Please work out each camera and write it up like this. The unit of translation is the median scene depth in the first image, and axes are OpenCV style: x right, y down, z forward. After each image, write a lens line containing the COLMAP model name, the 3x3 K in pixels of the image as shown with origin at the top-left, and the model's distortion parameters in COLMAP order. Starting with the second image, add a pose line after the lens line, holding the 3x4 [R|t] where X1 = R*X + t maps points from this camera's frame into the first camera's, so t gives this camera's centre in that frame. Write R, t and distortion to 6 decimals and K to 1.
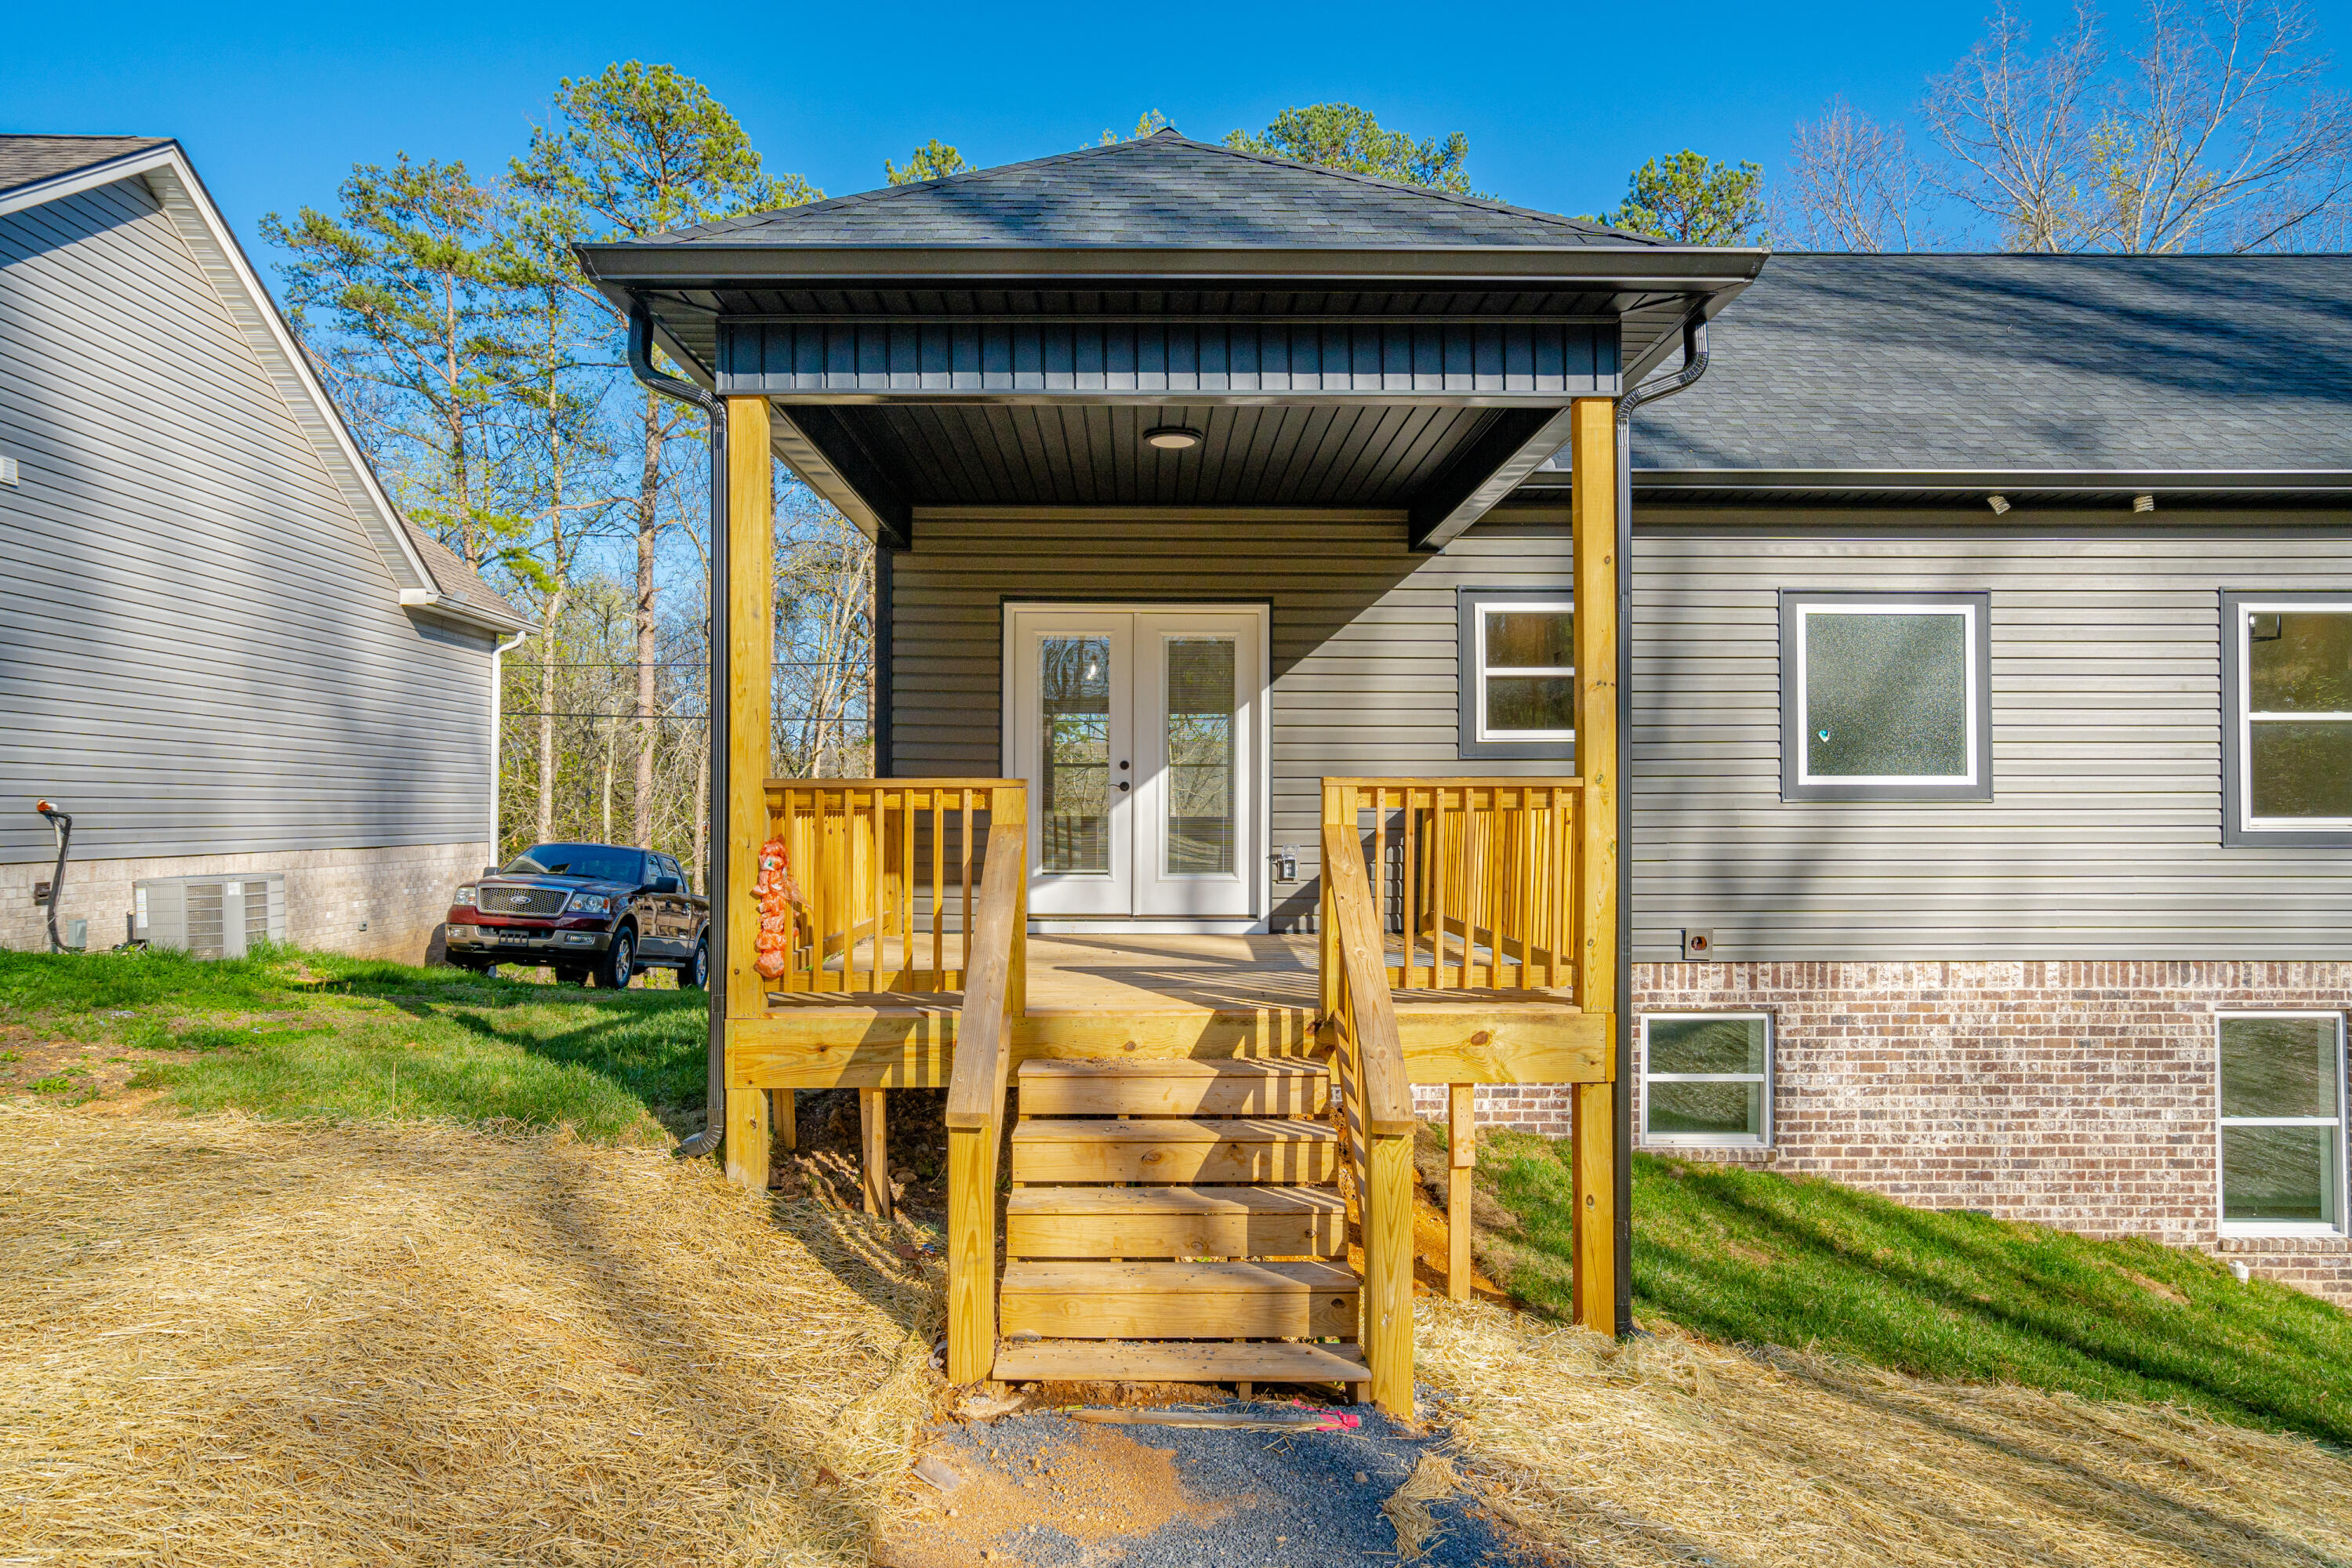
lens RADIAL K [[1472.7, 0, 1170.3], [0, 1472.7, 791.1], [0, 0, 1]] dist [-0.020610, 0.032397]
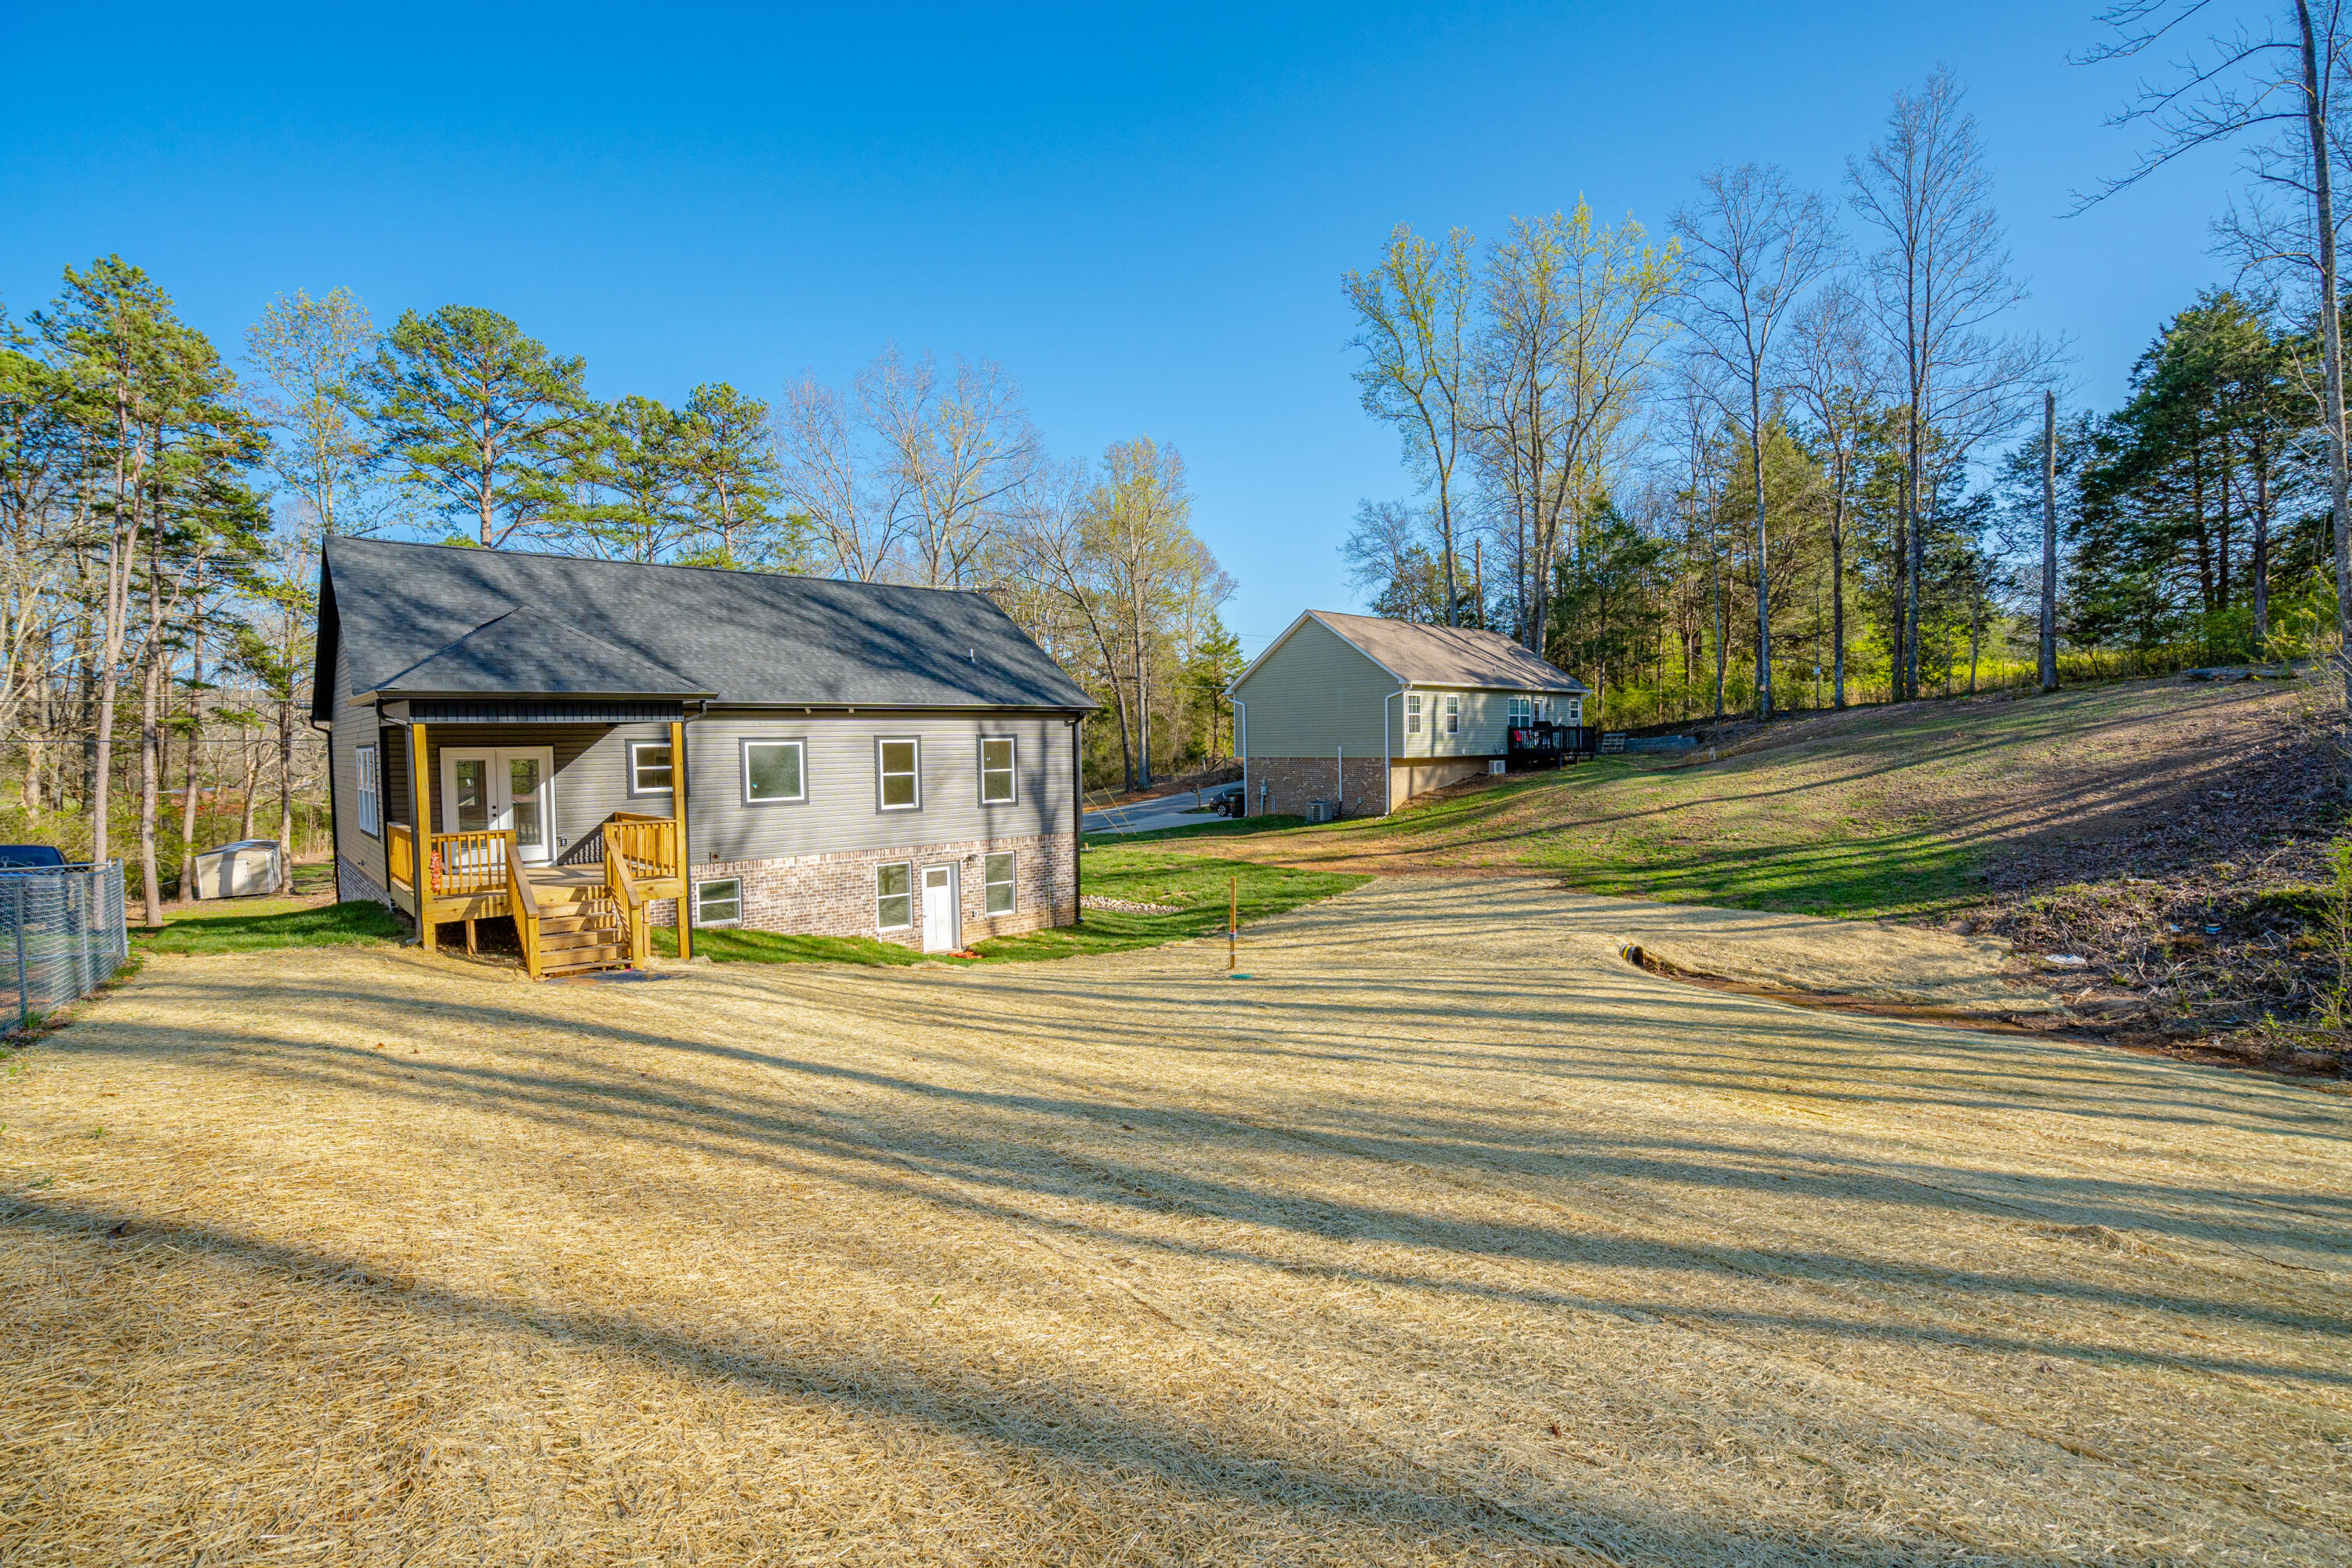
lens RADIAL K [[1070.4, 0, 1169.0], [0, 1070.4, 770.4], [0, 0, 1]] dist [-0.062212, 0.022218]
pose [[0.750819, -0.030831, 0.659788, -0.361026], [0.007102, 0.999229, 0.038611, -0.148234], [-0.660469, -0.024304, 0.750460, -1.217792]]
